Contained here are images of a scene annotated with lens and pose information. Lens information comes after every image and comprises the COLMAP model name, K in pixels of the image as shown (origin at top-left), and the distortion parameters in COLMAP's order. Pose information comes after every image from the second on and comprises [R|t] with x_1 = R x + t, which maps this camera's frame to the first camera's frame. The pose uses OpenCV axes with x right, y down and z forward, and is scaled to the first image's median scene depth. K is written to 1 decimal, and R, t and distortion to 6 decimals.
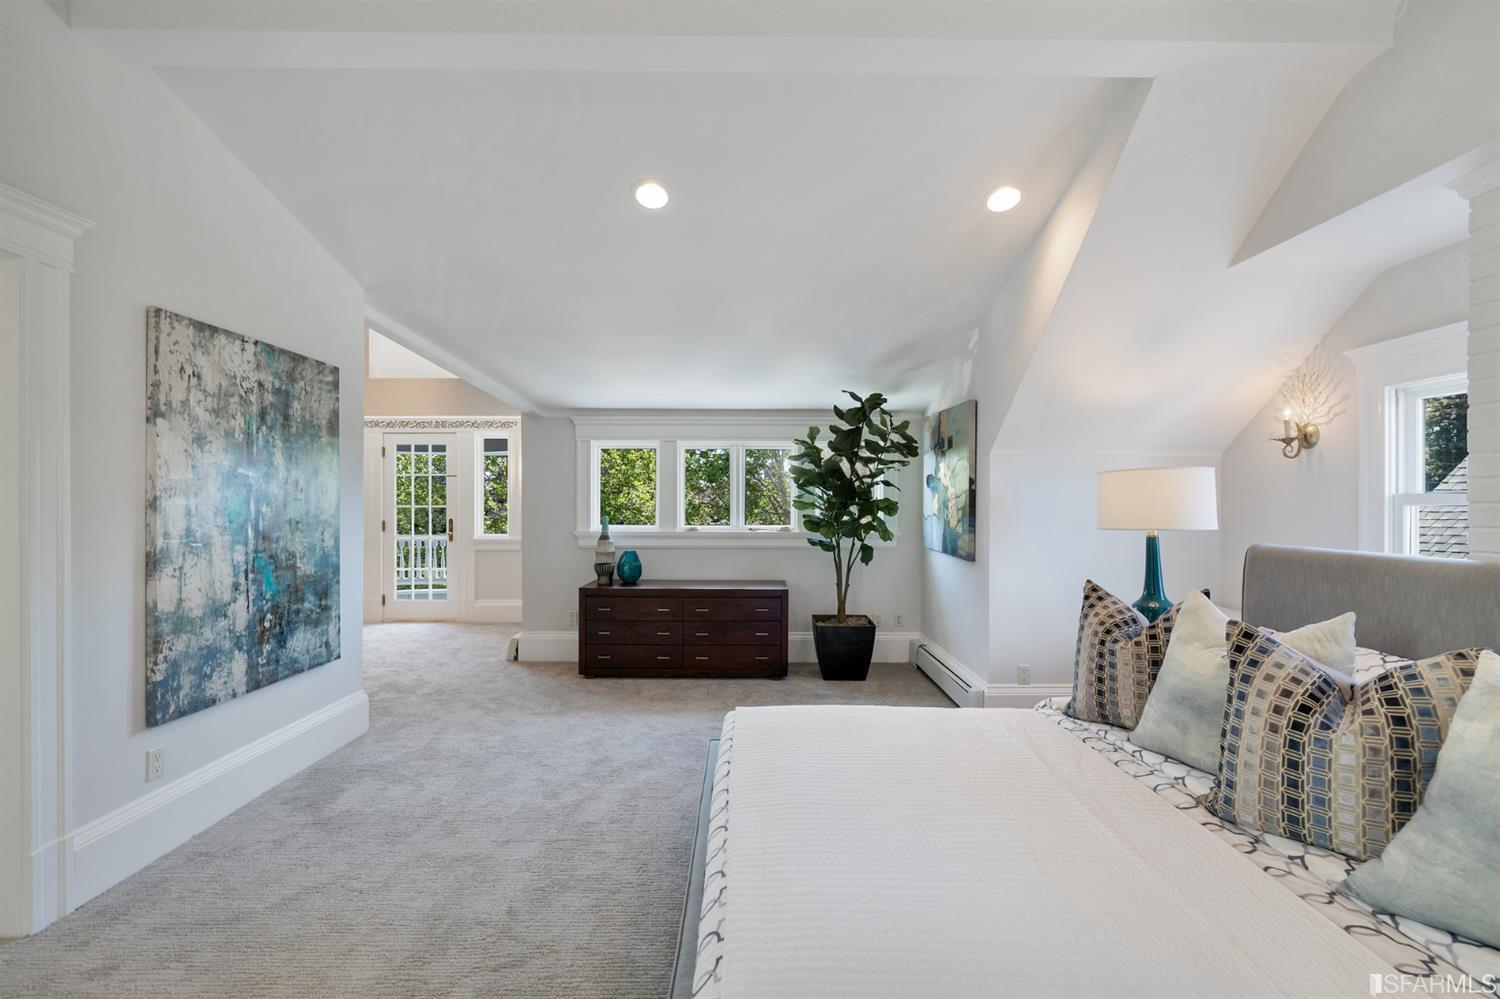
lens RADIAL K [[638.6, 0, 753.6], [0, 638.6, 503.5], [0, 0, 1]] dist [0.001803, 0.000411]
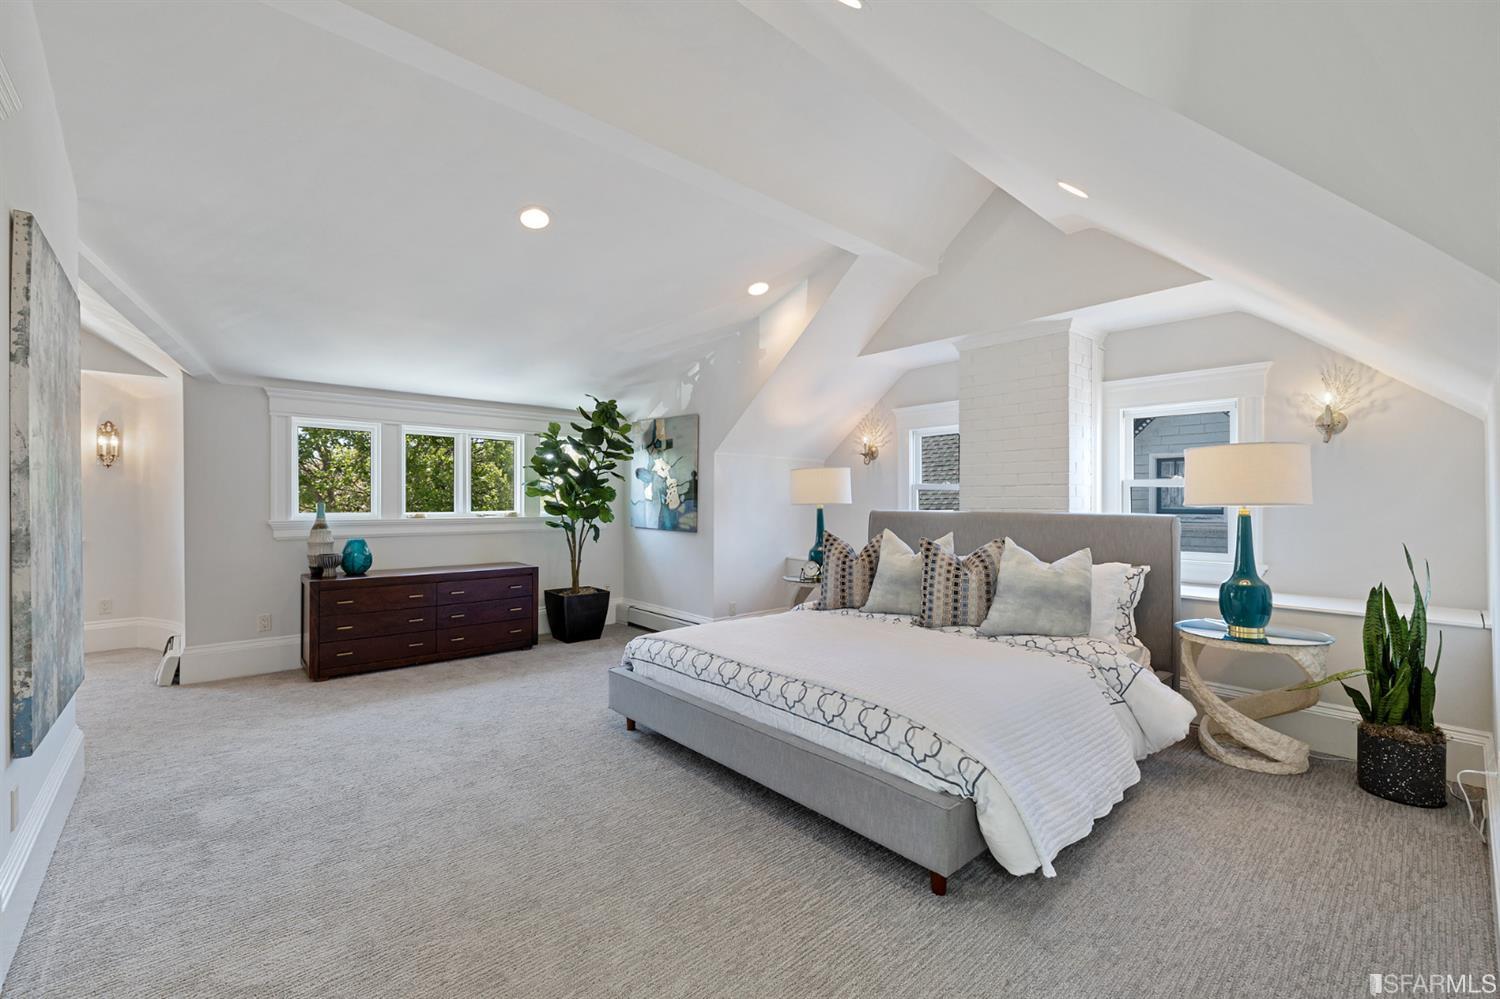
lens RADIAL K [[638.6, 0, 753.6], [0, 638.6, 503.5], [0, 0, 1]] dist [0.001803, 0.000411]
pose [[0.743989, -0.003130, 0.668184, -0.439048], [0.002882, 0.999995, 0.001475, 0.024757], [-0.668185, 0.000828, 0.743995, -0.088007]]
